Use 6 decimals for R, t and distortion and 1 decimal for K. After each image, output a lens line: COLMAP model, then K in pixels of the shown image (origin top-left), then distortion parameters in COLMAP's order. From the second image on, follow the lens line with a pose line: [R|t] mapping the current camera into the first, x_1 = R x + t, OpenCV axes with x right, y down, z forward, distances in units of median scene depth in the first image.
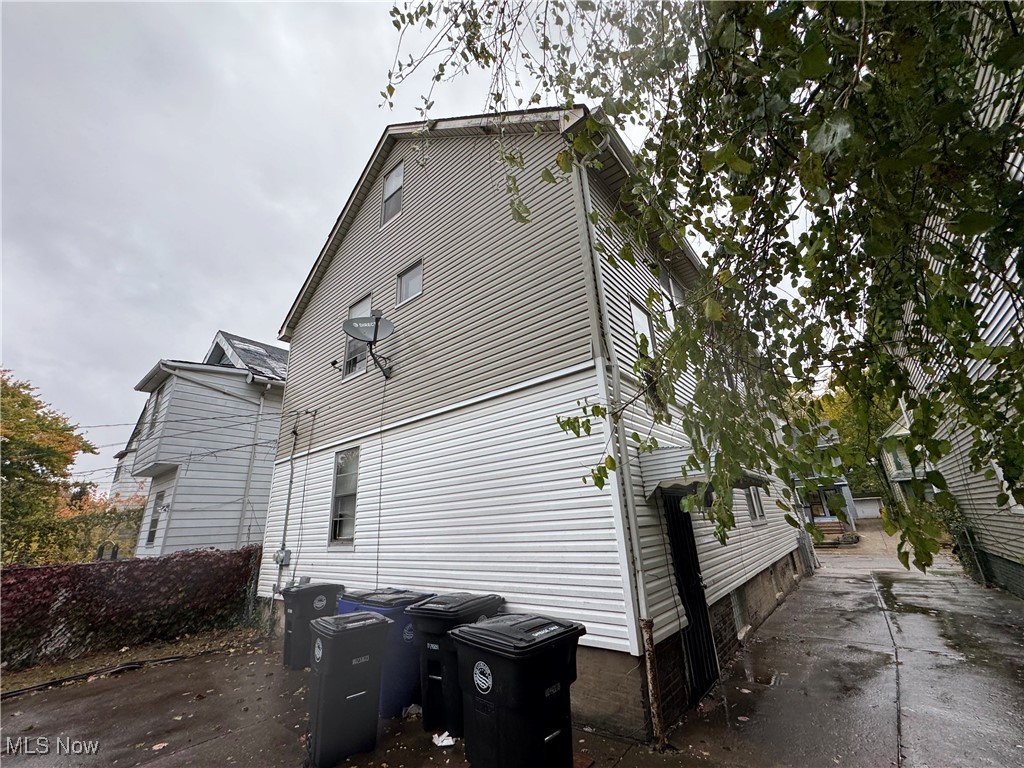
lens RADIAL K [[408.7, 0, 512.0], [0, 408.7, 384.0], [0, 0, 1]] dist [-0.003897, 0.000584]
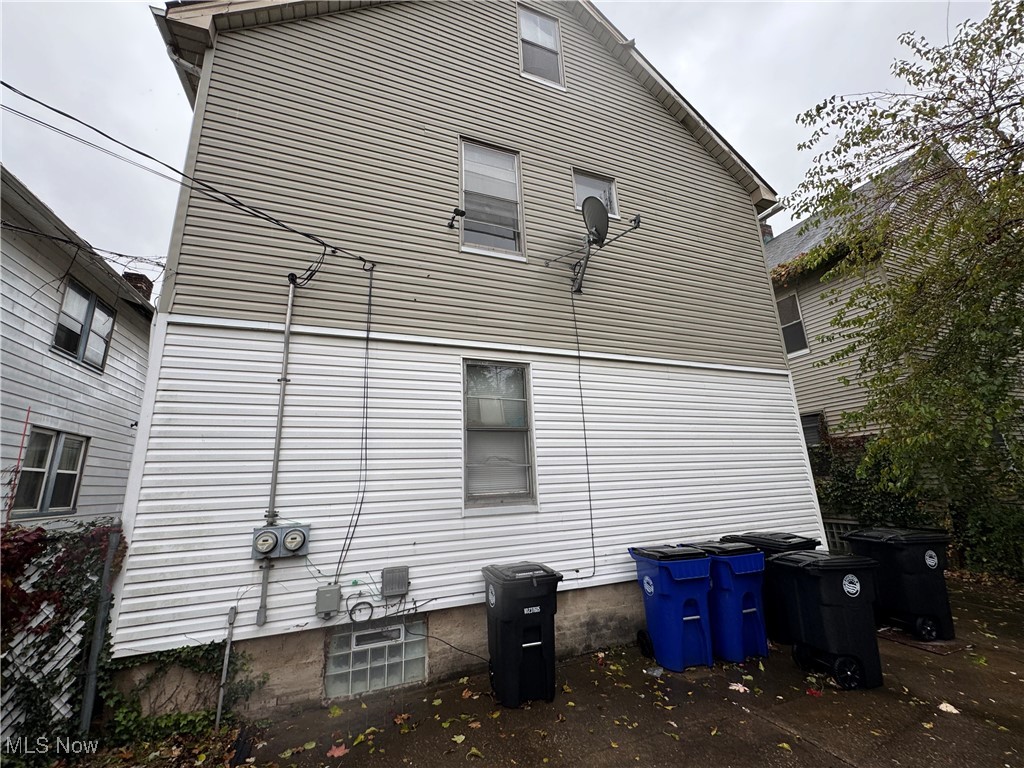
lens RADIAL K [[408.7, 0, 512.0], [0, 408.7, 384.0], [0, 0, 1]] dist [-0.003897, 0.000584]
pose [[0.475412, 0.228779, 0.849496, -1.012883], [-0.275852, 0.955666, -0.102994, 0.276301], [-0.835397, -0.185370, 0.517445, 0.689054]]
